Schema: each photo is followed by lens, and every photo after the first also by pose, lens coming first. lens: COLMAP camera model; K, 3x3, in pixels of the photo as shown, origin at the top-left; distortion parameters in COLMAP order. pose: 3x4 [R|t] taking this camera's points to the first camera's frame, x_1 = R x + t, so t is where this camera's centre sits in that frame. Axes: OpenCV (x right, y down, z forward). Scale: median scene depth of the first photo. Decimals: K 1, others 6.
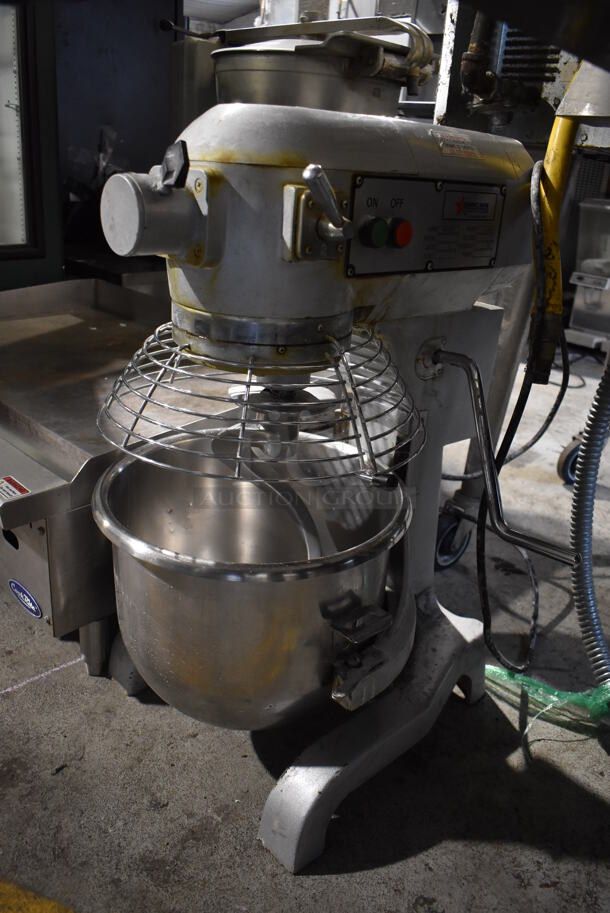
lens RADIAL K [[720.2, 0, 305.0], [0, 720.2, 456.5], [0, 0, 1]] dist [-0.094164, 0.008748]
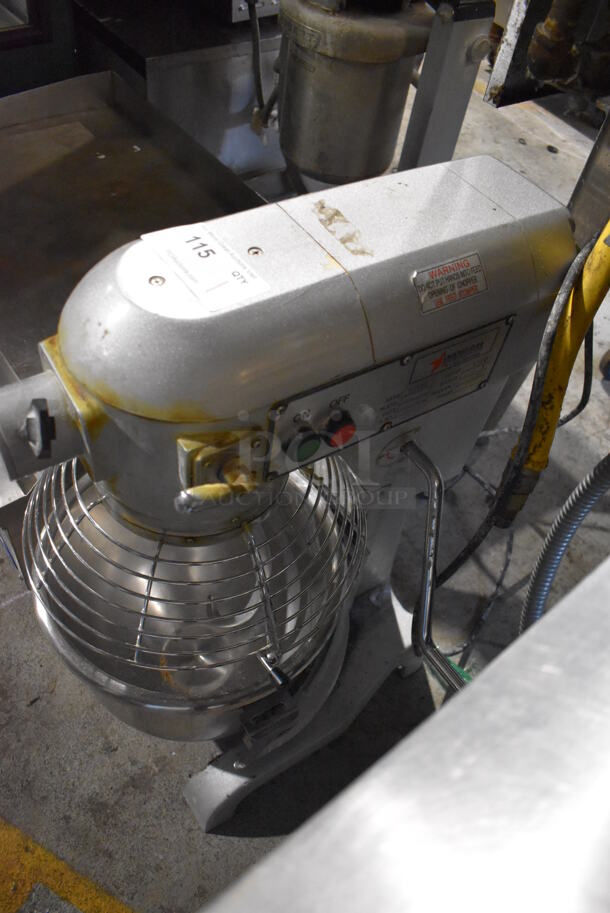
lens RADIAL K [[720.2, 0, 305.0], [0, 720.2, 456.5], [0, 0, 1]] dist [-0.094164, 0.008748]
pose [[0.985262, 0.157340, -0.067100, 0.126023], [-0.108025, 0.876508, 0.469111, -0.551585], [0.132623, -0.454949, 0.880587, 0.198010]]
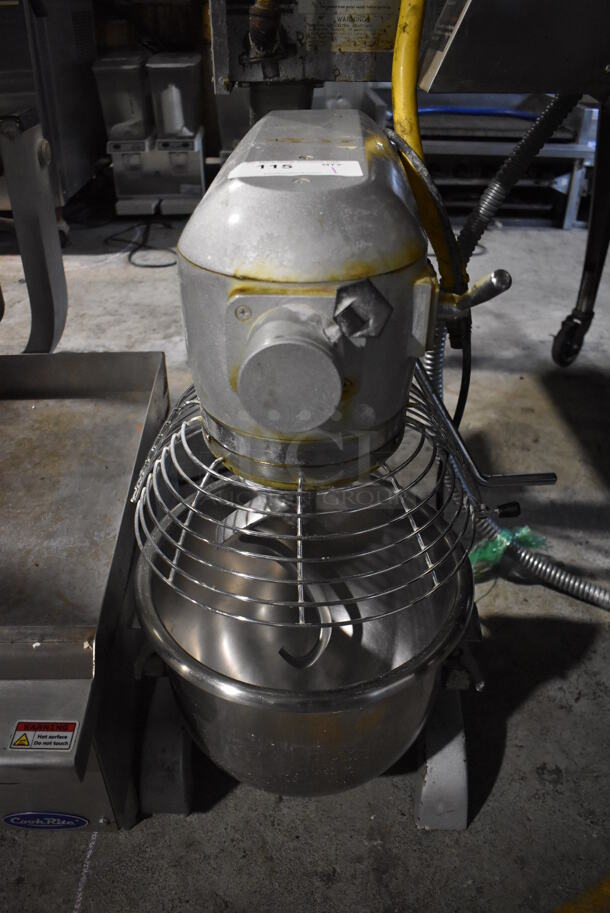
lens RADIAL K [[720.2, 0, 305.0], [0, 720.2, 456.5], [0, 0, 1]] dist [-0.094164, 0.008748]
pose [[0.703188, -0.456172, 0.545375, -0.499185], [0.324576, 0.888415, 0.324607, -0.370303], [-0.632596, -0.051244, 0.772785, 0.278667]]
